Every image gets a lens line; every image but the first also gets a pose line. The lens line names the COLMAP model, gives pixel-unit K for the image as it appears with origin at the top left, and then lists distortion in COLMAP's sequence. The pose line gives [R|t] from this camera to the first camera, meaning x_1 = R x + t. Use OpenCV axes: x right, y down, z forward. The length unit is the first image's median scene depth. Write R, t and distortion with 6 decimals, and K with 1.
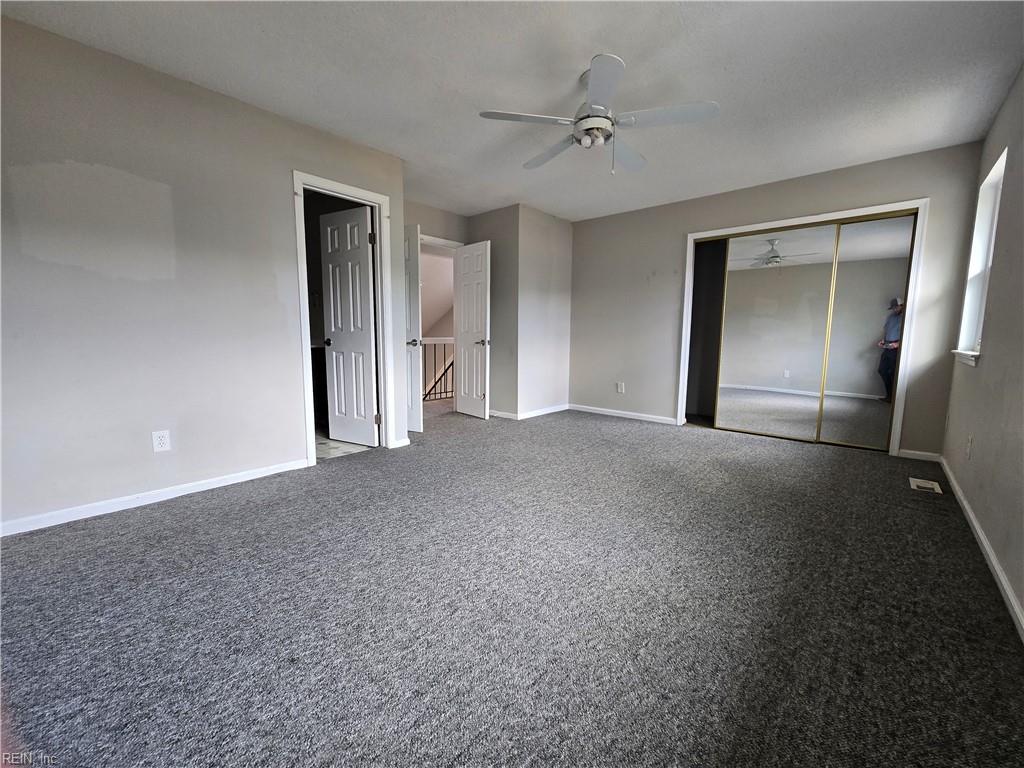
lens RADIAL K [[422.0, 0, 513.9], [0, 422.0, 387.4], [0, 0, 1]] dist [0.000454, 0.000419]
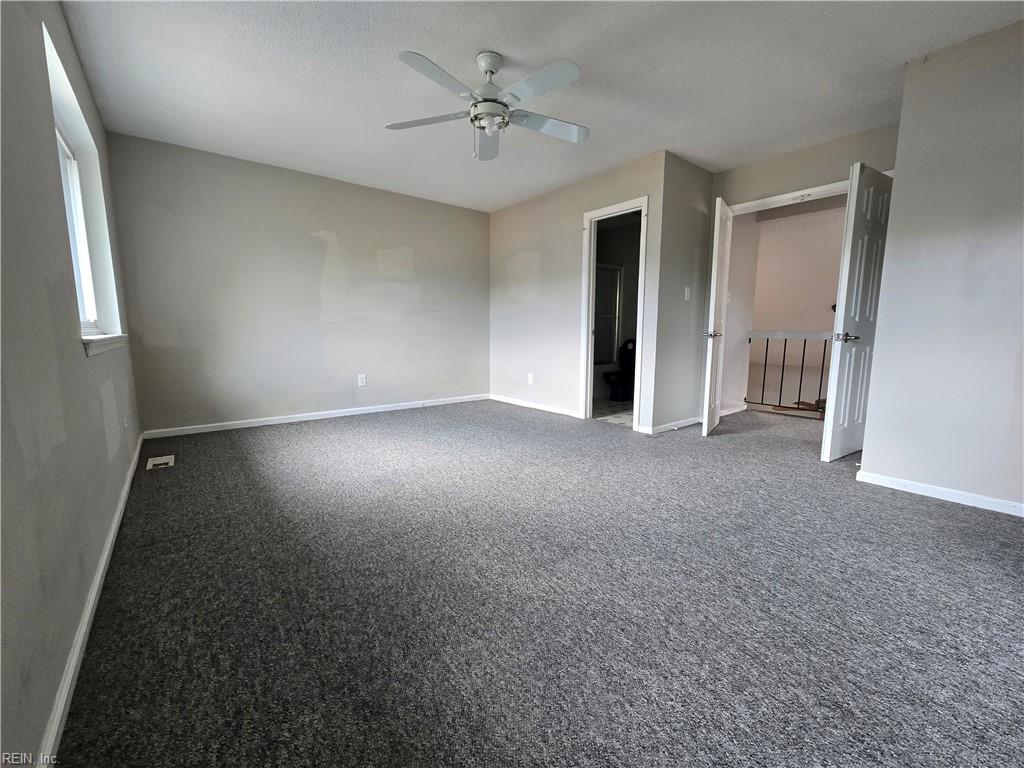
lens RADIAL K [[422.0, 0, 519.0], [0, 422.0, 384.3], [0, 0, 1]] dist [0.000454, 0.000419]
pose [[-0.169355, 0.121860, -0.977992, 1.184108], [-0.125310, 0.981610, 0.144010, -0.132896], [0.977556, 0.146941, -0.150970, 1.260999]]
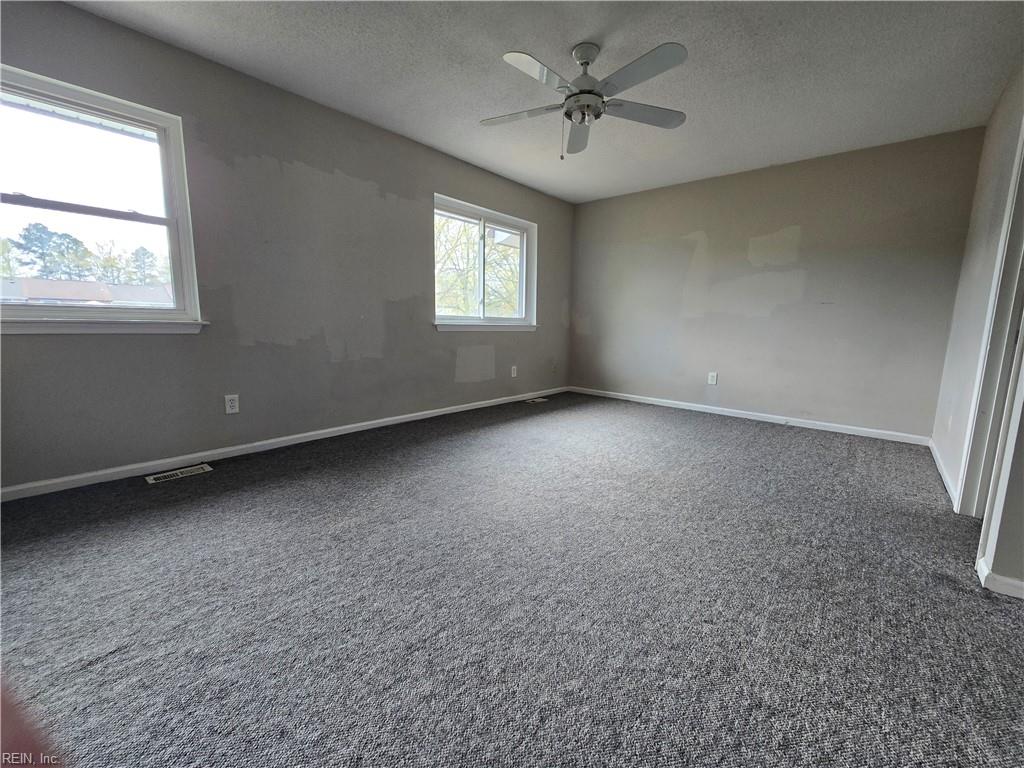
lens RADIAL K [[422.0, 0, 514.1], [0, 422.0, 381.5], [0, 0, 1]] dist [0.000454, 0.000419]
pose [[-0.999644, -0.026577, -0.002232, 0.325041], [-0.026239, 0.965017, 0.260869, -0.232271], [-0.004779, 0.260835, -0.965372, 2.056816]]
